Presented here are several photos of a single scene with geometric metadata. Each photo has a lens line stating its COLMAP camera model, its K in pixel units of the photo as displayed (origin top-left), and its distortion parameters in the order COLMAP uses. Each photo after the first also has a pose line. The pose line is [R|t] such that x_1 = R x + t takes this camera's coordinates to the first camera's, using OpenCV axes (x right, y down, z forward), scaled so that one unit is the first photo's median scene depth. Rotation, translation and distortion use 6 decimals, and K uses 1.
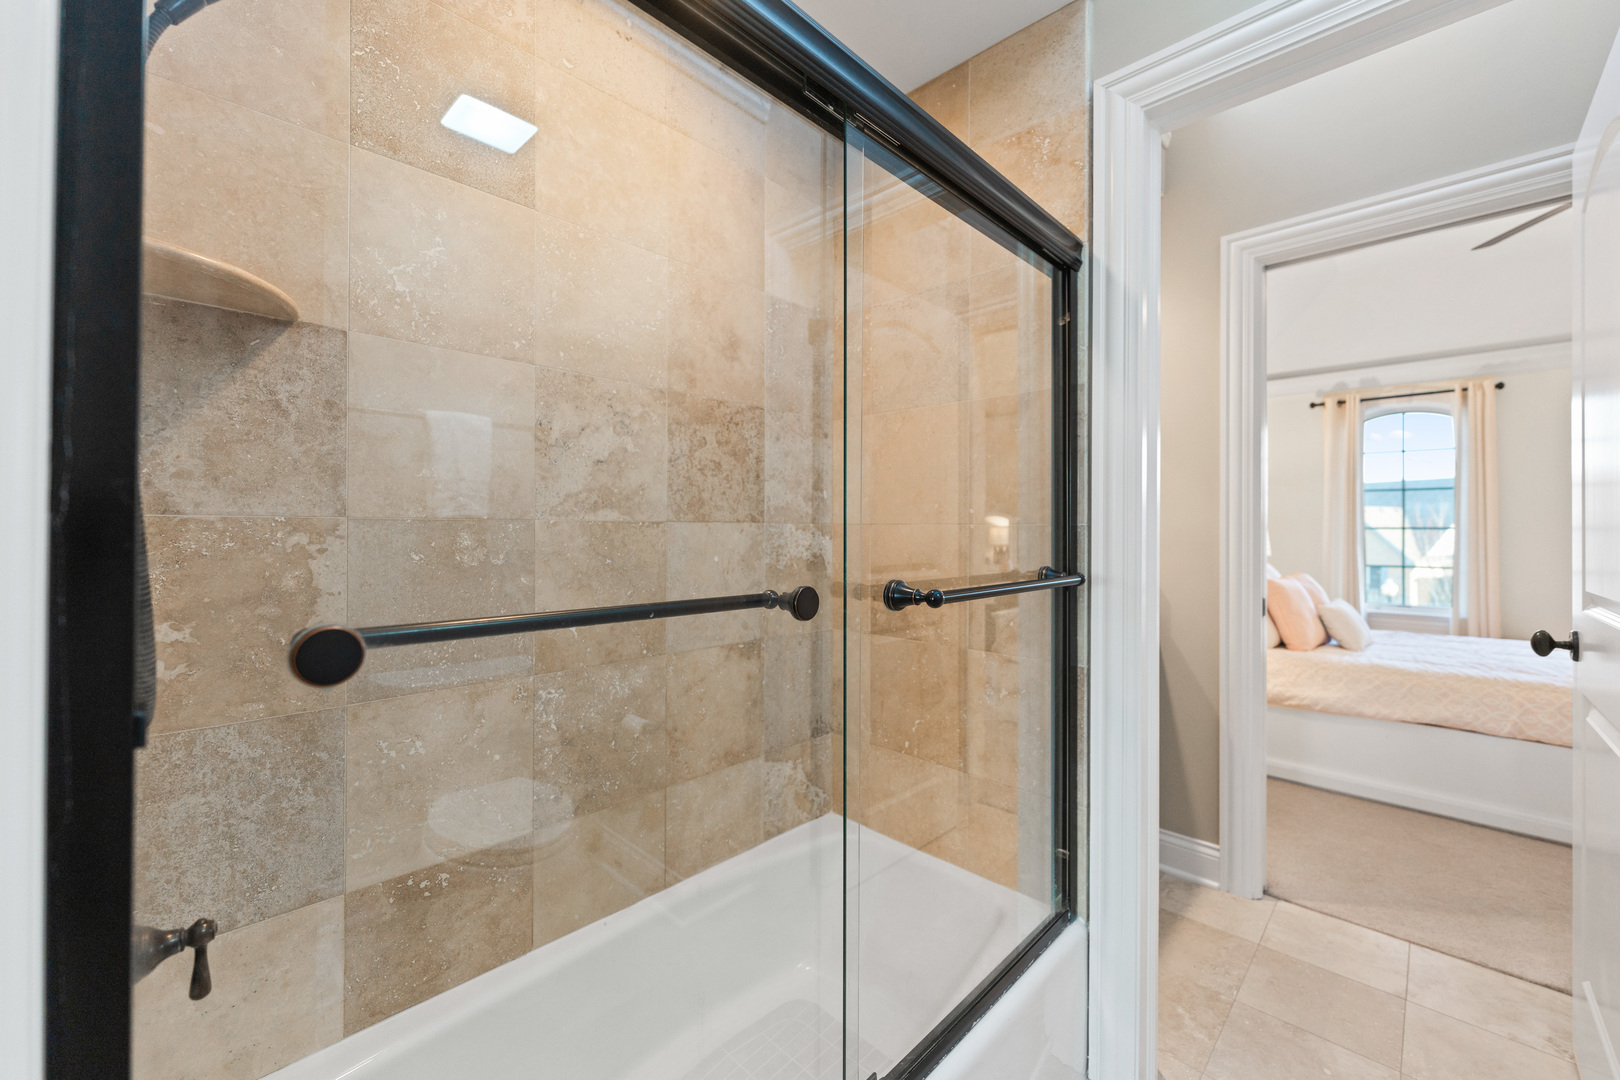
lens RADIAL K [[653.0, 0, 803.9], [0, 653.0, 525.7], [0, 0, 1]] dist [0.002105, -0.000156]
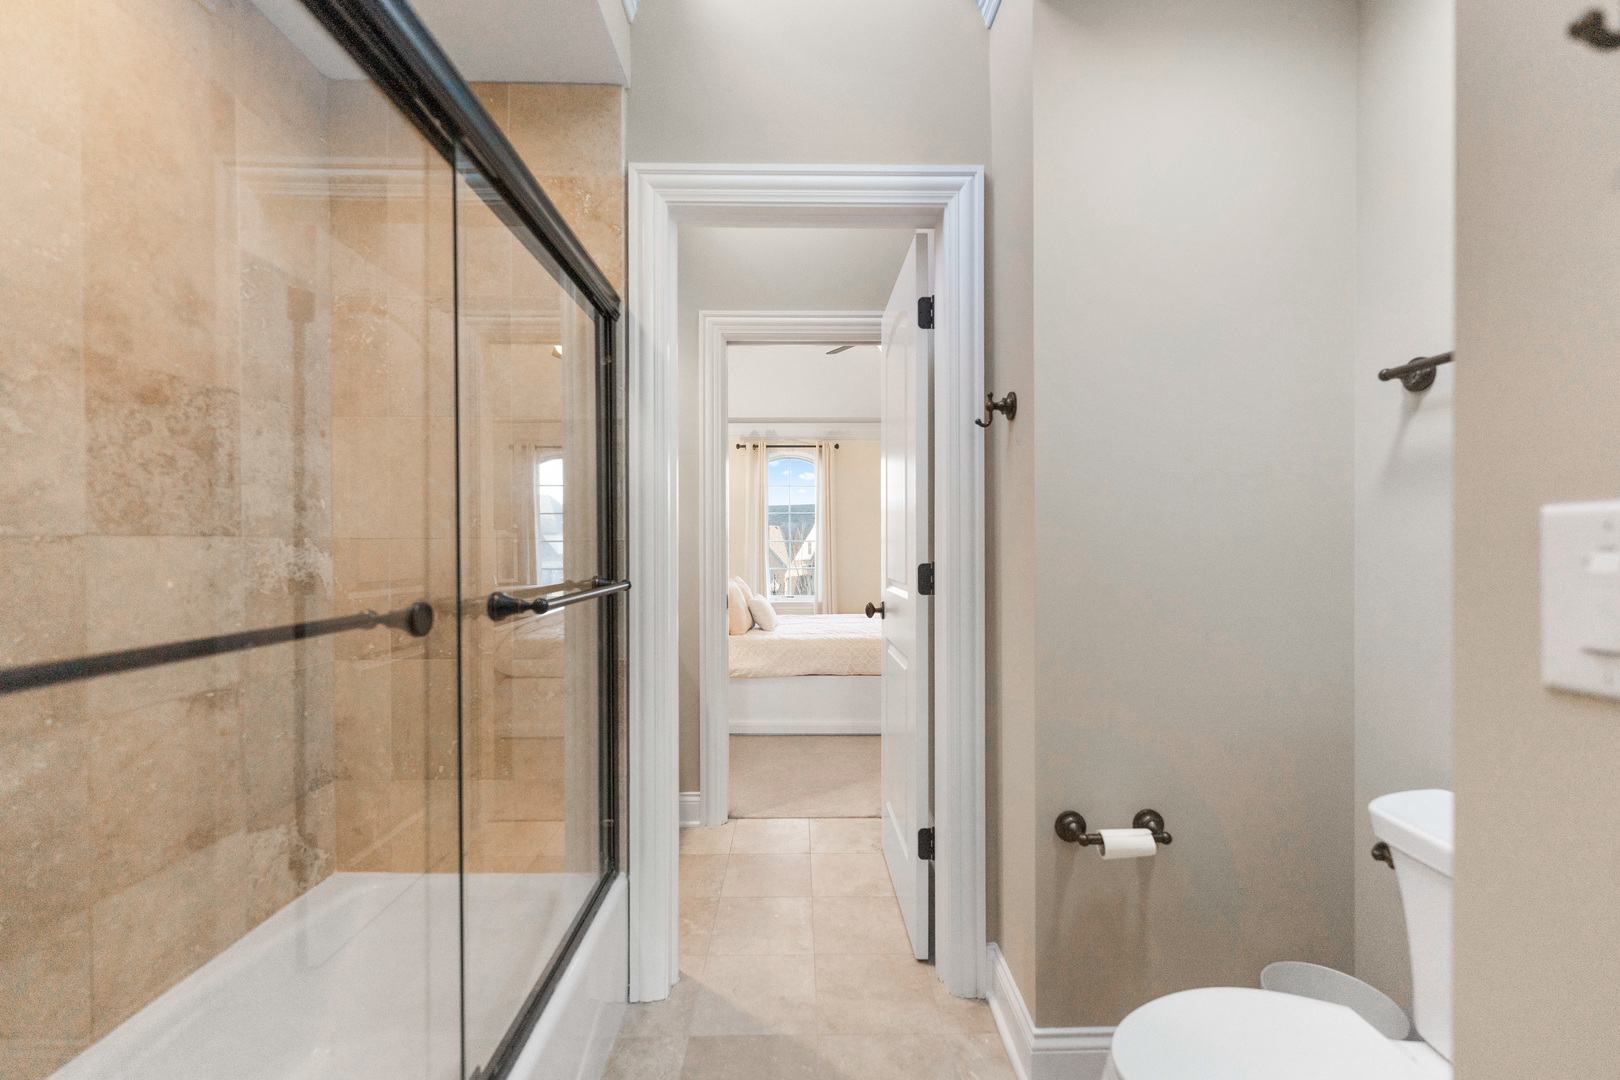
lens RADIAL K [[653.0, 0, 816.2], [0, 653.0, 547.5], [0, 0, 1]] dist [0.002105, -0.000156]
pose [[0.700905, -0.009229, 0.713195, -0.148974], [0.000217, 0.999919, 0.012726, -0.001529], [-0.713255, -0.008765, 0.700850, -0.064008]]
